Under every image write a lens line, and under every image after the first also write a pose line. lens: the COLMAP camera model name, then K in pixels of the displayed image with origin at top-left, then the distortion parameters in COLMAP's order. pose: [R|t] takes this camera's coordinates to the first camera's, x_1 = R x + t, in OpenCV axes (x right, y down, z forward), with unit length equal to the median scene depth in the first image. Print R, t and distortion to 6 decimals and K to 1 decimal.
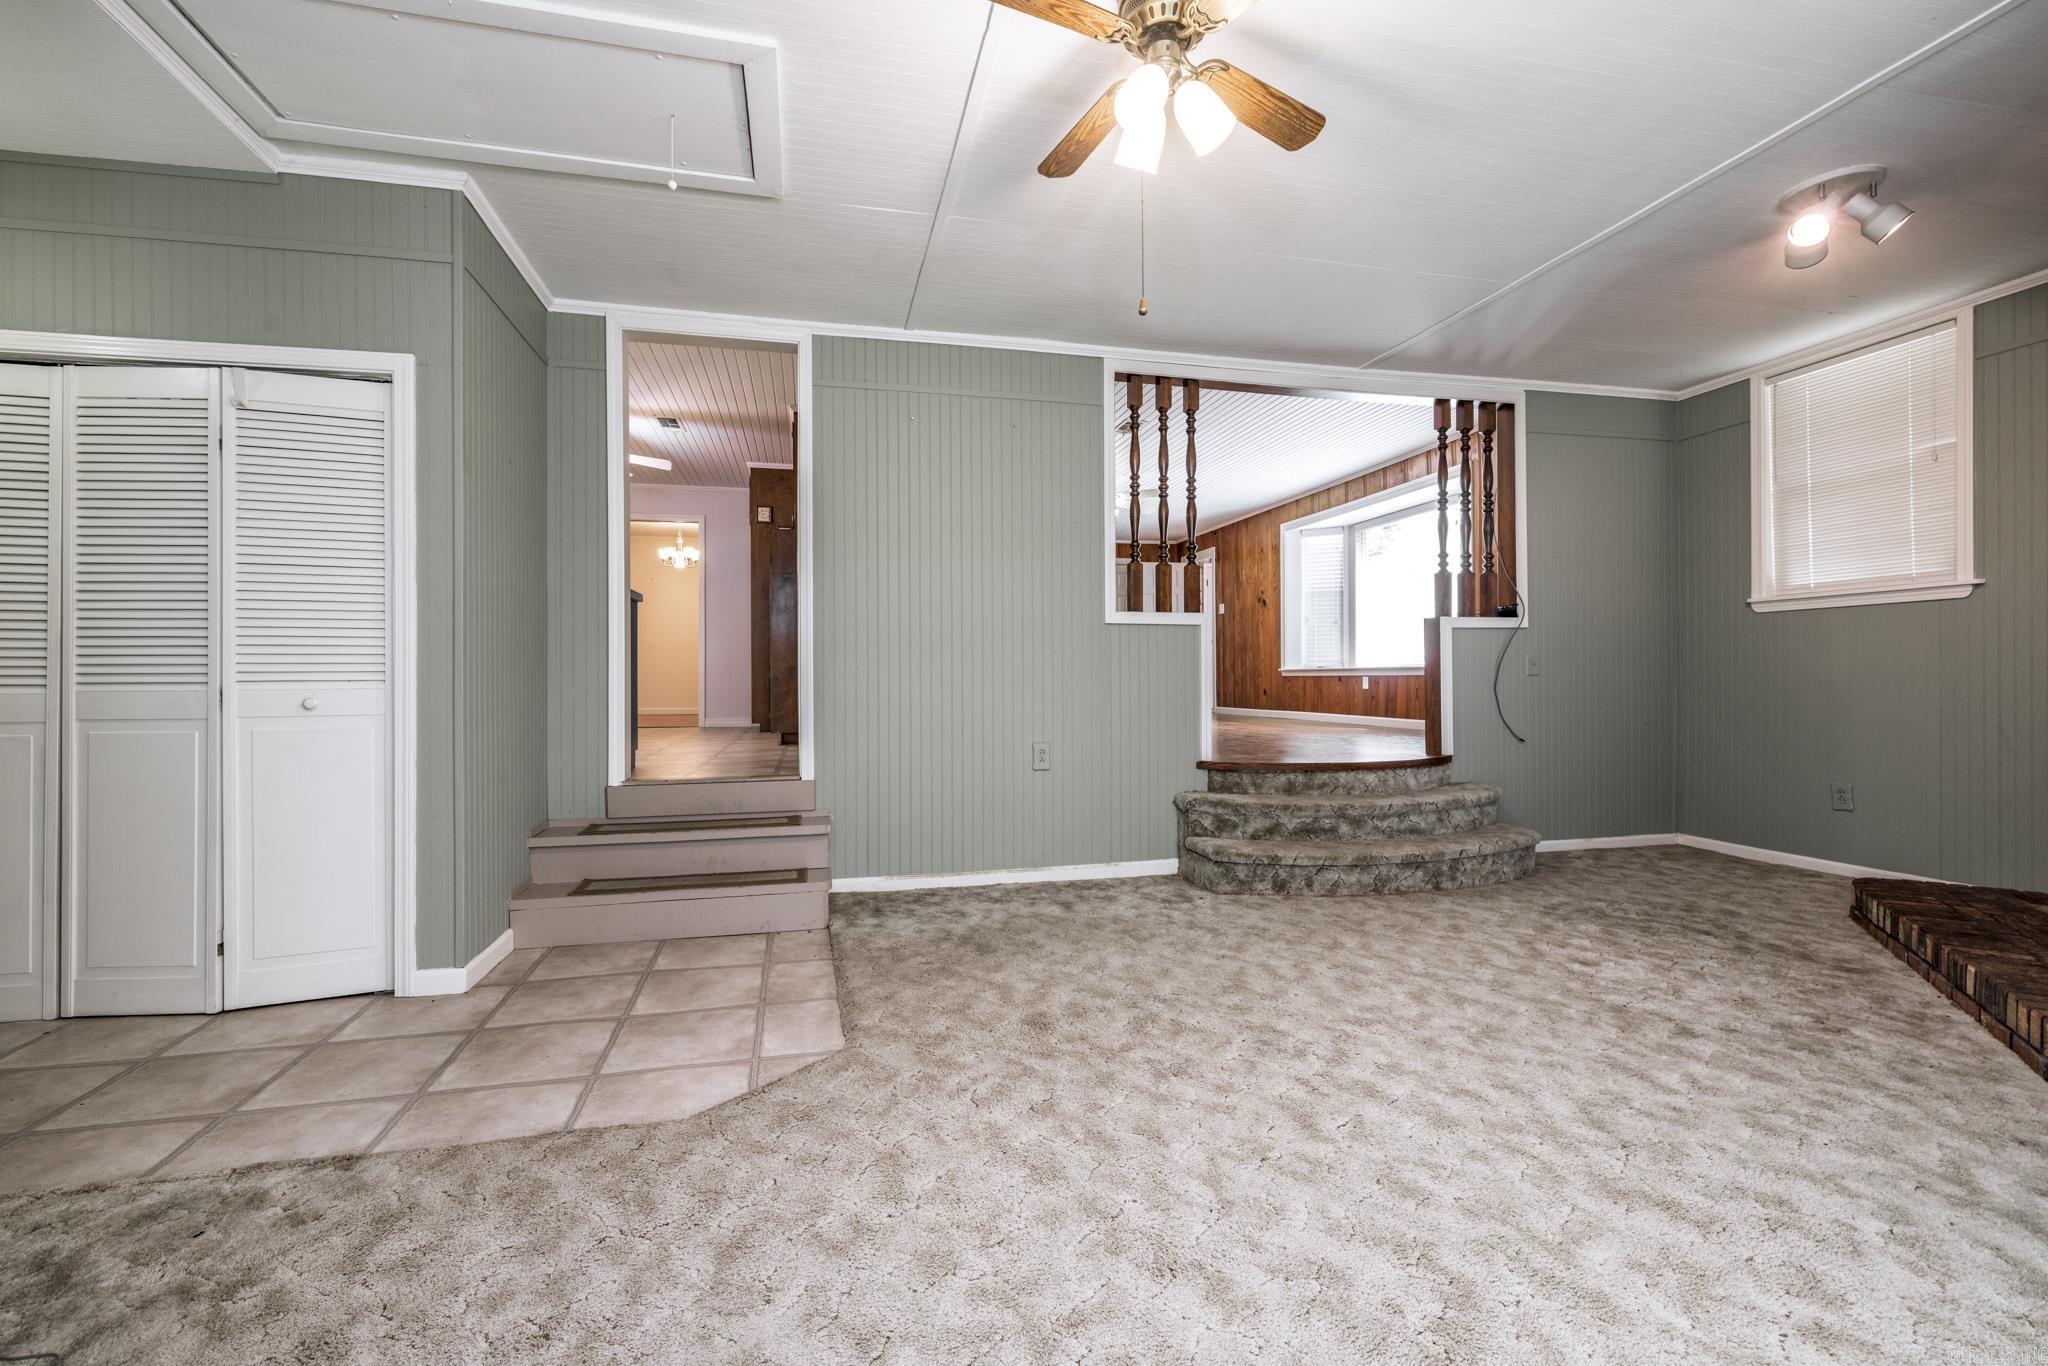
lens RADIAL K [[876.7, 0, 1020.5], [0, 876.7, 676.5], [0, 0, 1]] dist [-0.002323, 0.000812]
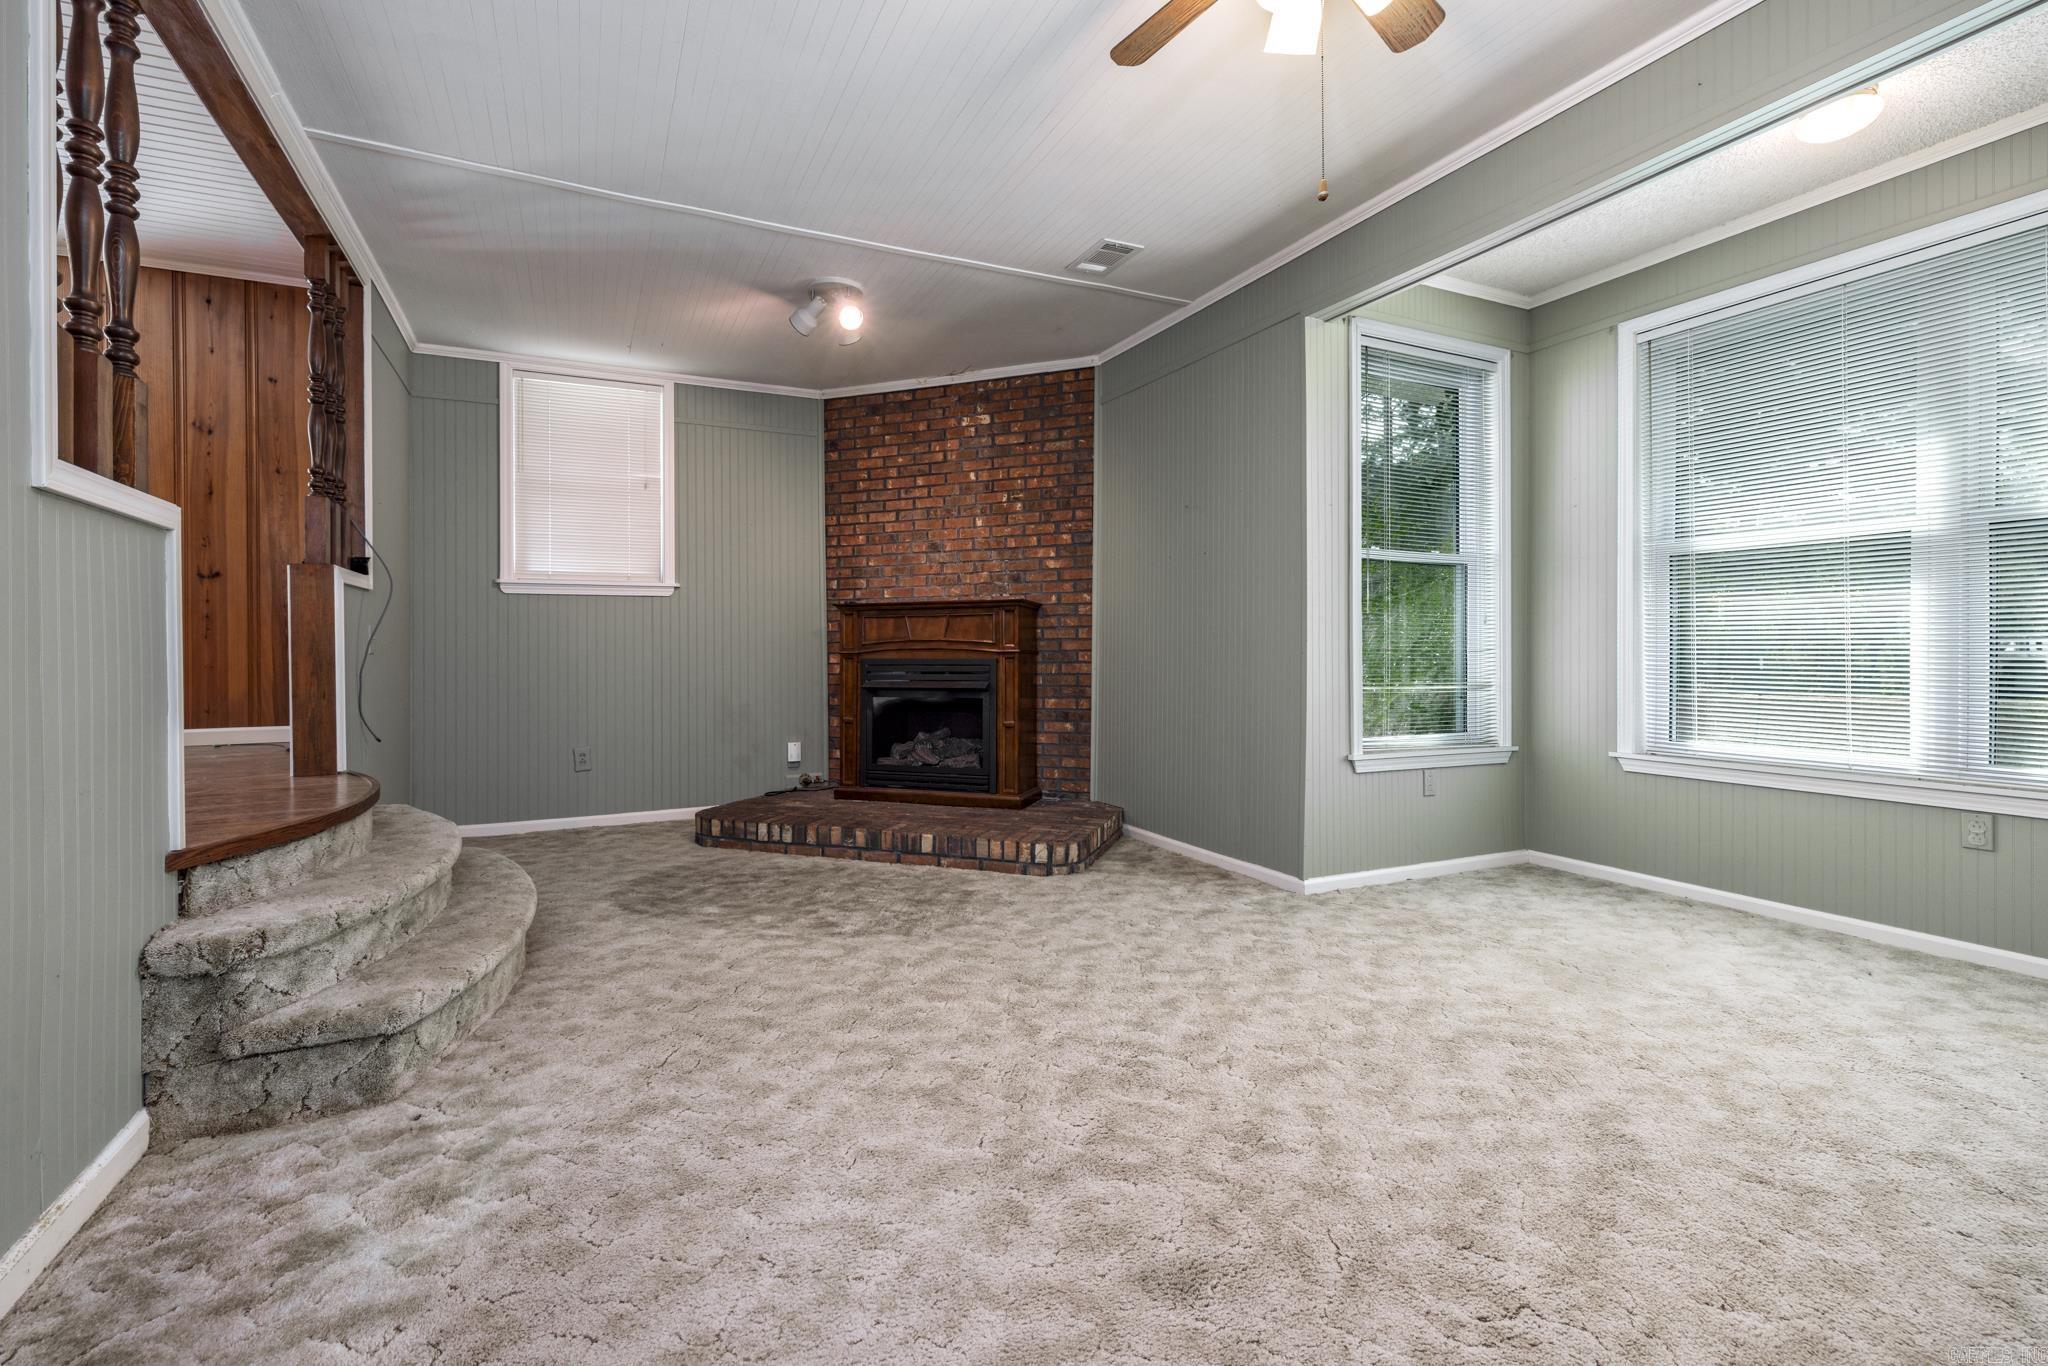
lens RADIAL K [[876.7, 0, 960.2], [0, 876.7, 647.6], [0, 0, 1]] dist [-0.002323, 0.000812]
pose [[-0.189109, 0.010848, 0.981896, -0.480687], [0.007150, 0.999928, -0.009670, 0.007527], [-0.981930, 0.005192, -0.189173, 1.206729]]
